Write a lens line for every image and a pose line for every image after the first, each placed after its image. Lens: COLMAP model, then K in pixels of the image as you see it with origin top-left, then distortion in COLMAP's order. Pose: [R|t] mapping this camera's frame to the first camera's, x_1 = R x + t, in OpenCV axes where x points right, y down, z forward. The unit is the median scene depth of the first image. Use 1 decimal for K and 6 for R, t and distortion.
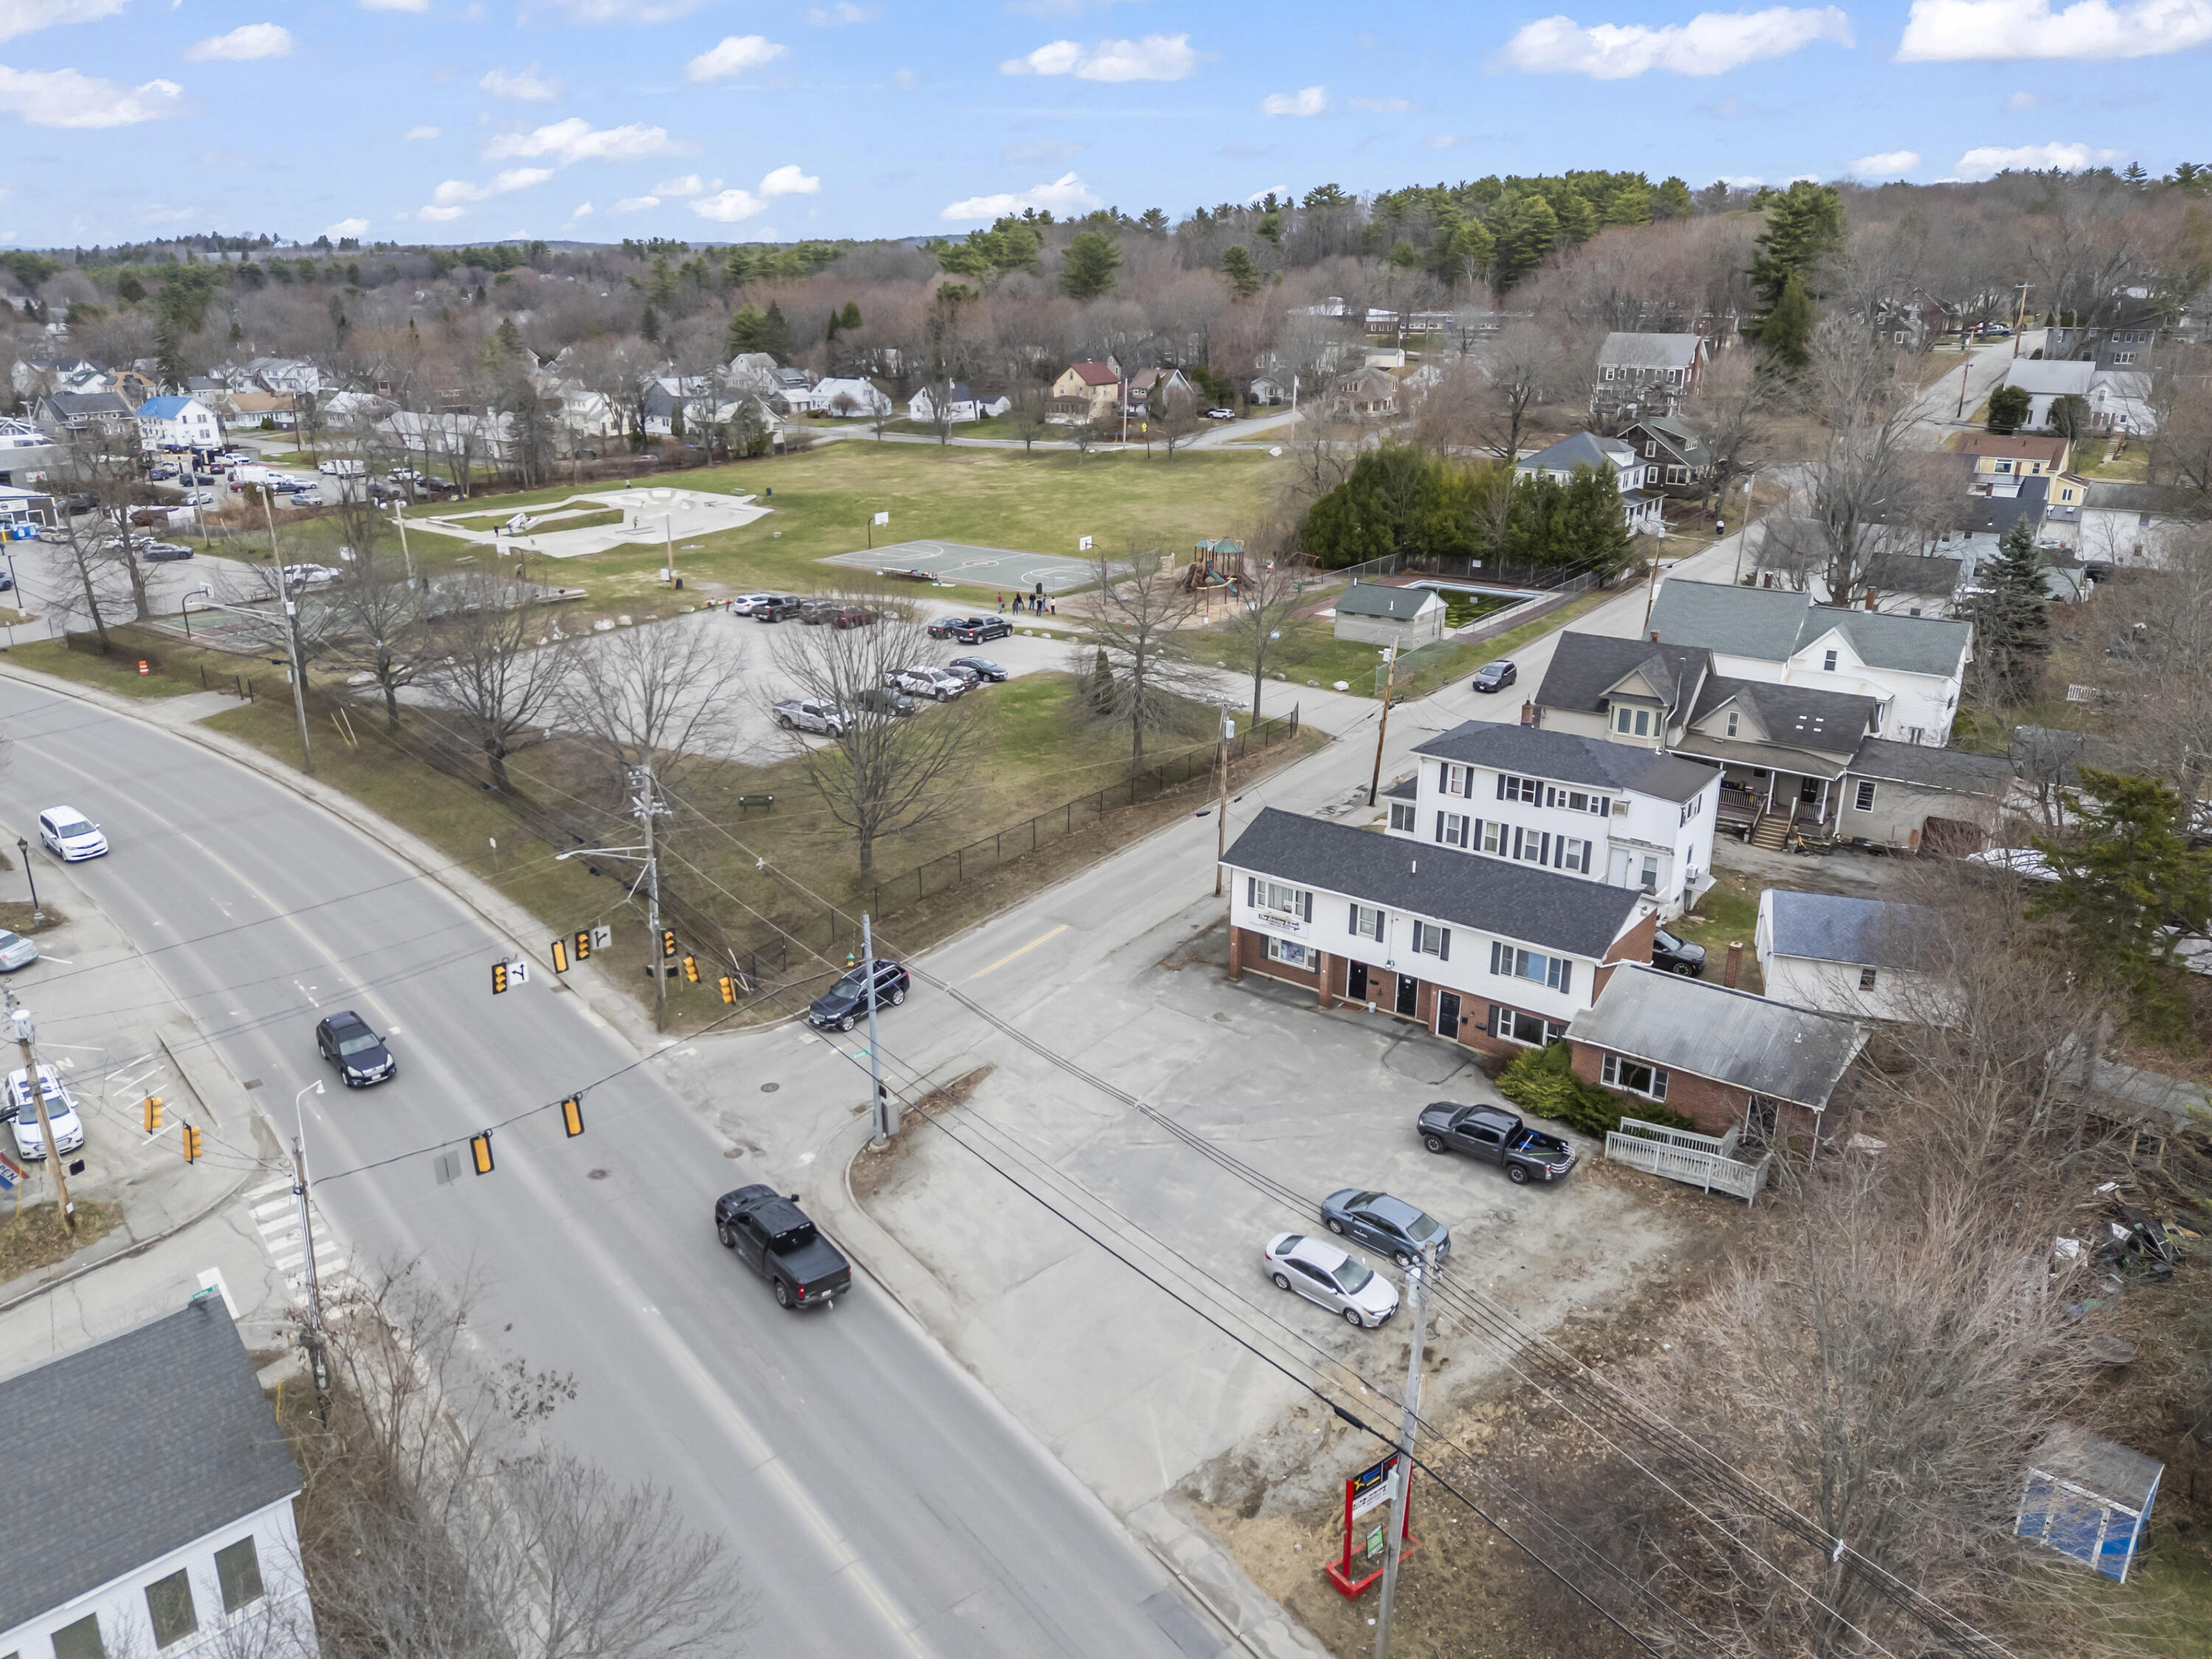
lens RADIAL K [[1605.6, 0, 1106.0], [0, 1605.6, 829.5], [0, 0, 1]] dist [0.112255, -0.176694]
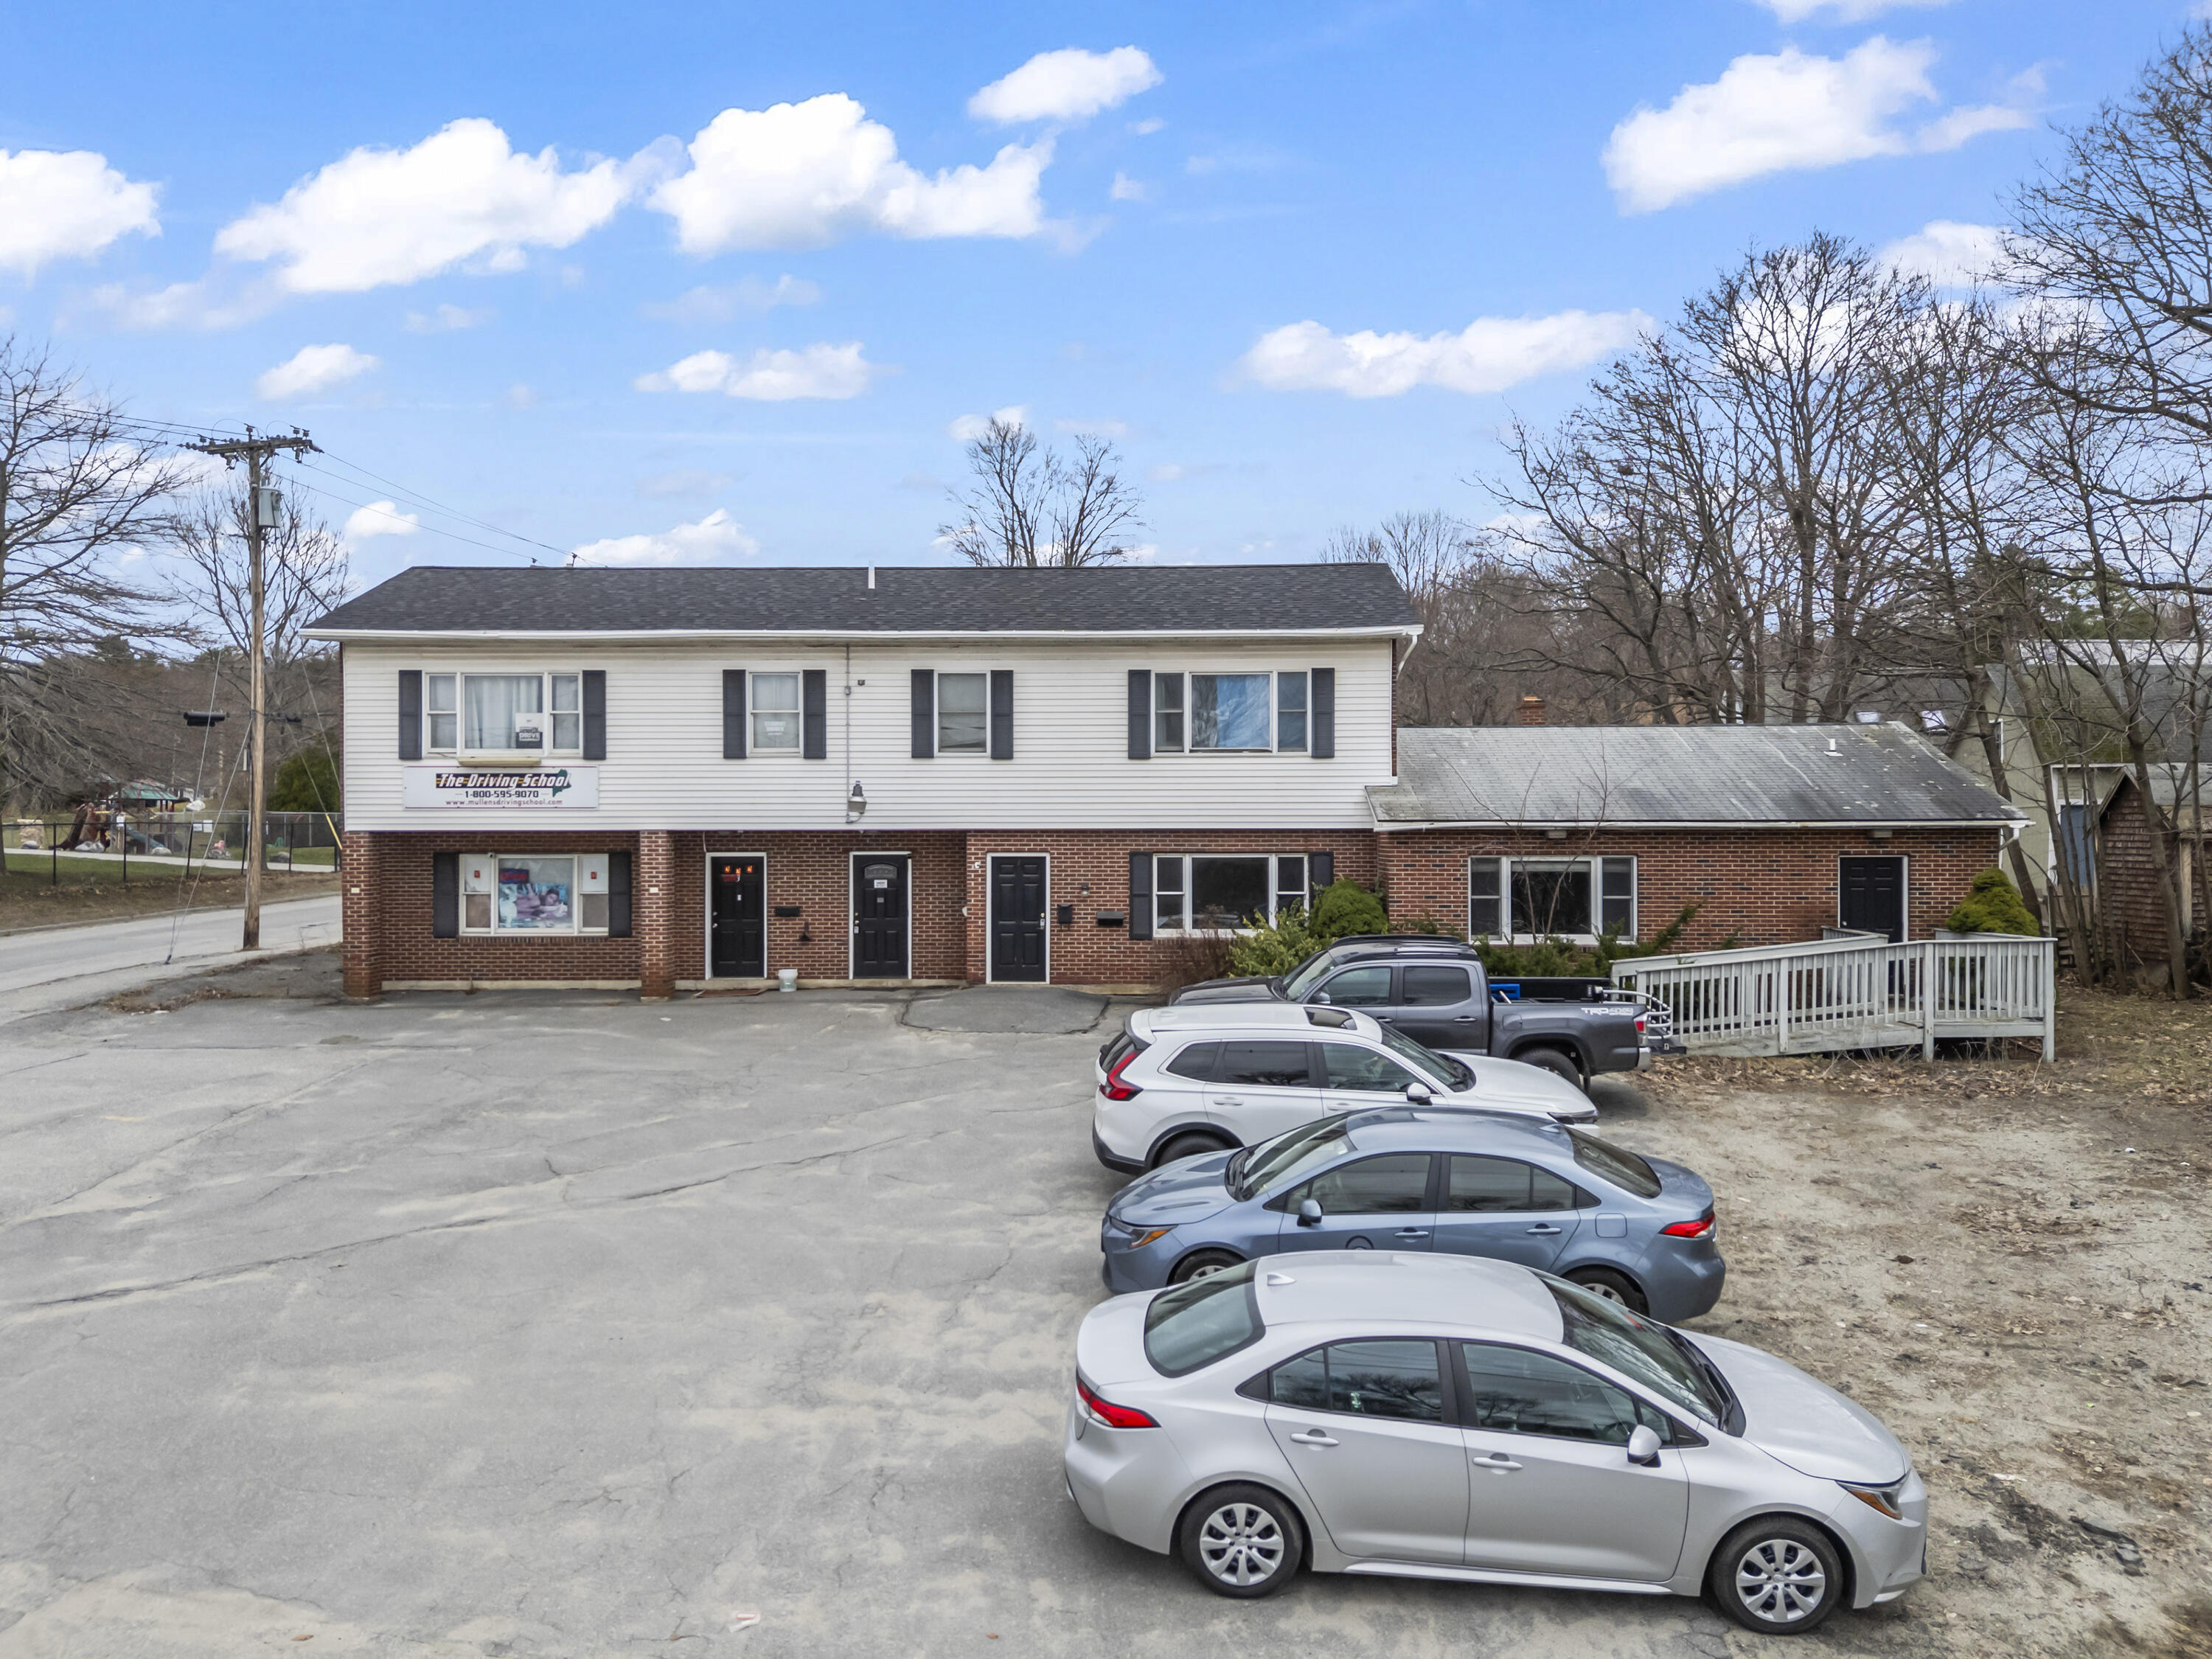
lens RADIAL K [[1601.5, 0, 1106.0], [0, 1601.5, 829.5], [0, 0, 1]] dist [0.103528, -0.113046]
pose [[0.809486, -0.000888, 0.587138, 0.003601], [0.198959, 0.941250, -0.272881, 0.174601], [-0.552401, 0.337710, 0.762105, 0.591351]]
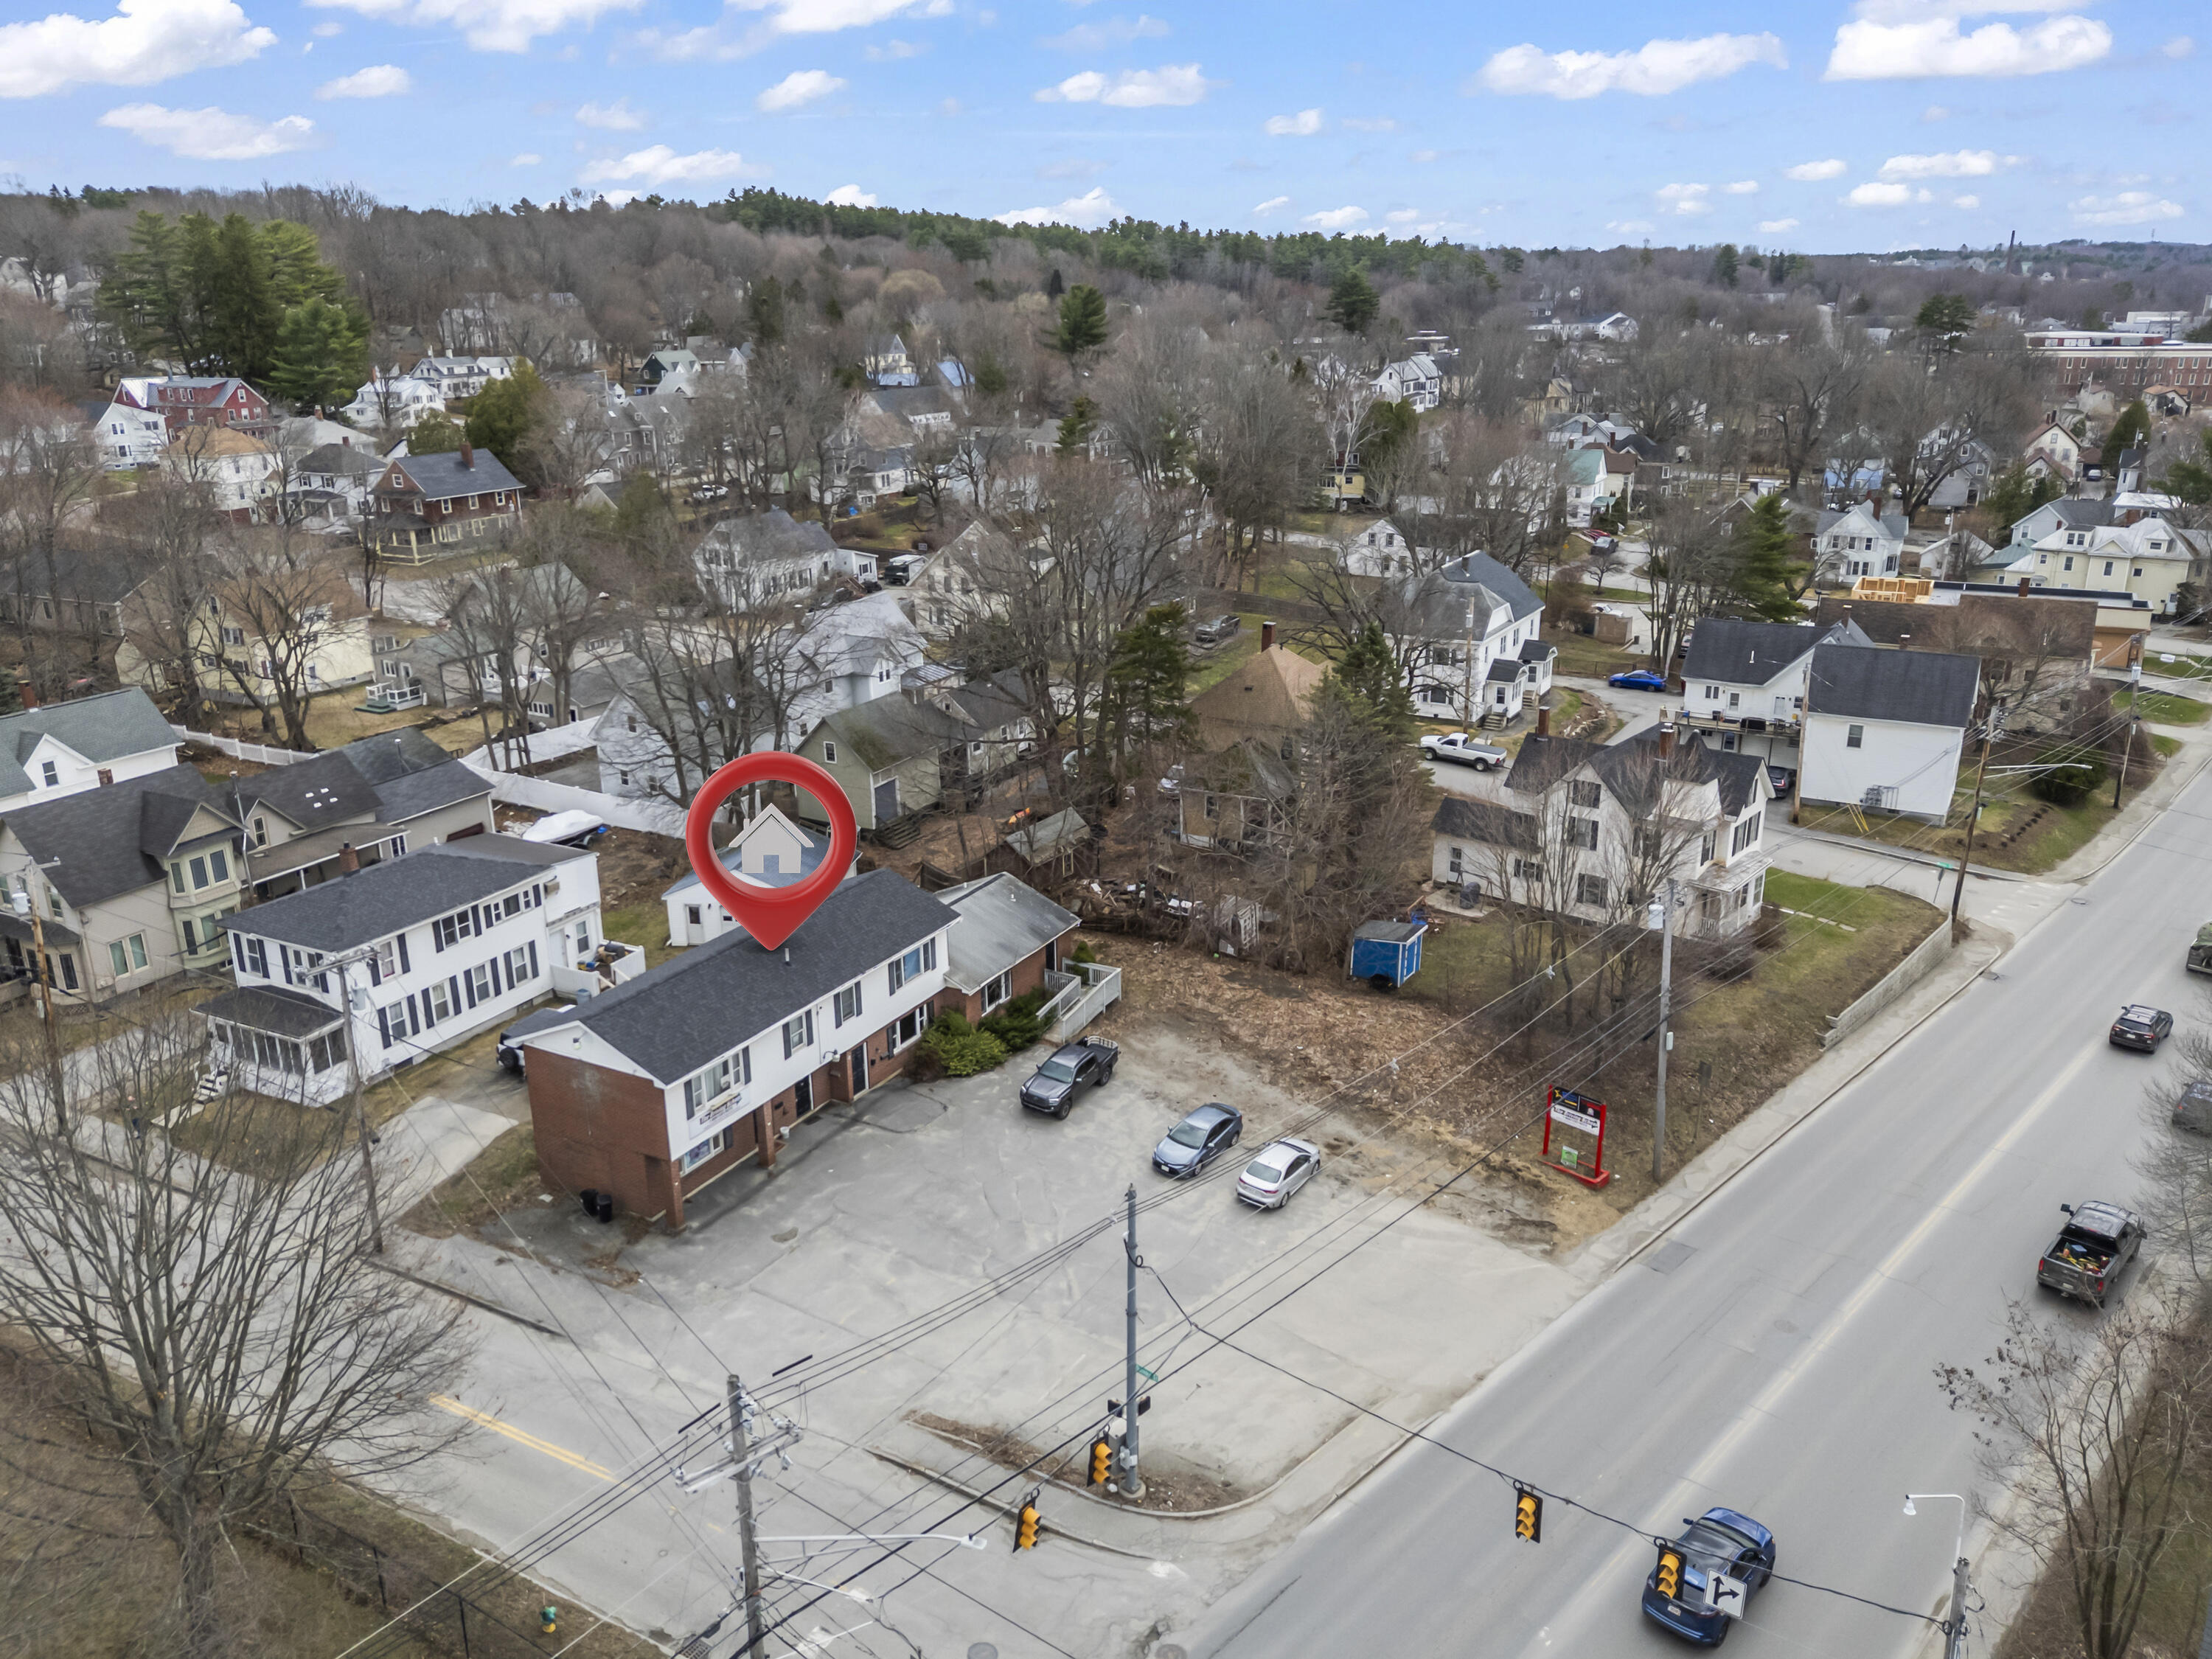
lens RADIAL K [[1623.3, 0, 1106.0], [0, 1623.3, 829.5], [0, 0, 1]] dist [0.101762, -0.084995]
pose [[-0.147879, -0.310871, 0.938878, -0.576020], [0.338442, 0.876094, 0.343389, -0.250230], [-0.929295, 0.368536, -0.024344, 0.716593]]
